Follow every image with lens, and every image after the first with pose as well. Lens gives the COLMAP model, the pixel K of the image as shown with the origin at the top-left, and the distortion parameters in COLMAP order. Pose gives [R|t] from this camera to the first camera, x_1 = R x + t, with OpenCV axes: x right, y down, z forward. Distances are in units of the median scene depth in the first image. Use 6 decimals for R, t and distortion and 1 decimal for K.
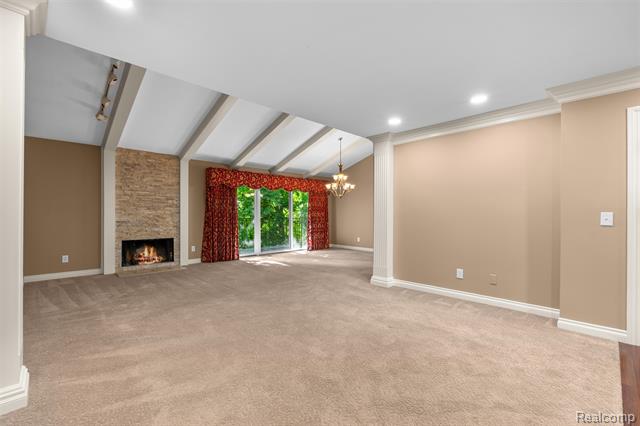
lens RADIAL K [[282.3, 0, 316.0], [0, 282.3, 215.0], [0, 0, 1]] dist [0.000726, 0.000998]
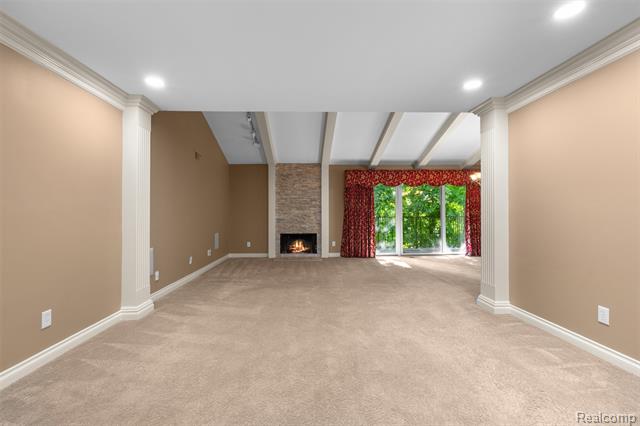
lens RADIAL K [[282.3, 0, 311.7], [0, 282.3, 213.5], [0, 0, 1]] dist [0.000726, 0.000998]
pose [[0.740499, -0.005374, -0.672035, 0.279299], [0.005414, 0.999983, -0.002032, 0.000230], [0.672035, -0.002133, 0.740516, 0.111105]]
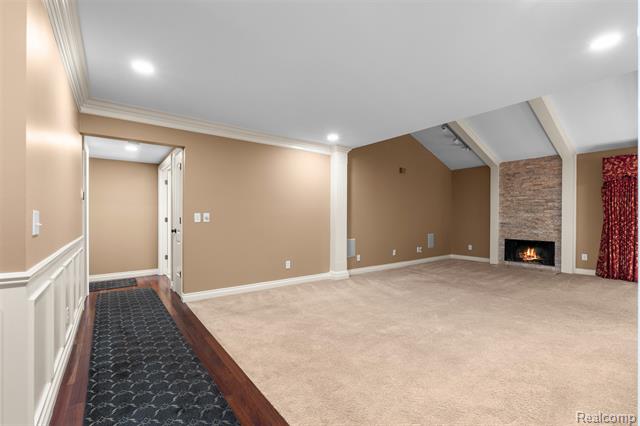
lens RADIAL K [[282.3, 0, 324.4], [0, 282.3, 216.5], [0, 0, 1]] dist [0.000726, 0.000998]
pose [[-0.106139, -0.003606, -0.994345, 0.541435], [-0.003655, 0.999988, -0.003237, 0.001732], [0.994345, 0.003291, -0.106151, 0.326497]]
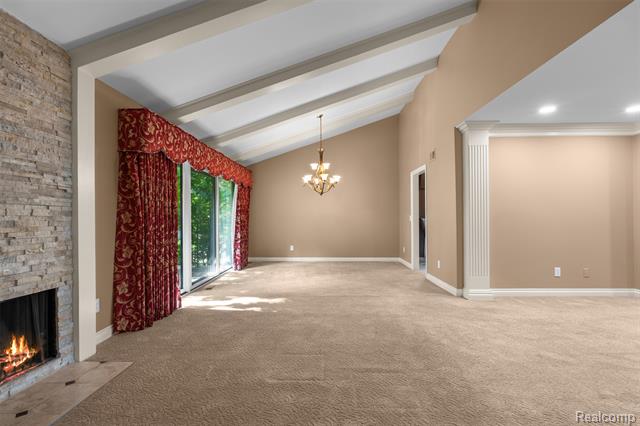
lens RADIAL K [[282.3, 0, 317.9], [0, 282.3, 214.3], [0, 0, 1]] dist [0.000726, 0.000998]
pose [[0.711657, 0.000956, 0.702526, -0.526021], [0.007605, 0.999930, -0.009064, -0.000698], [-0.702485, 0.011793, 0.711600, 0.544671]]
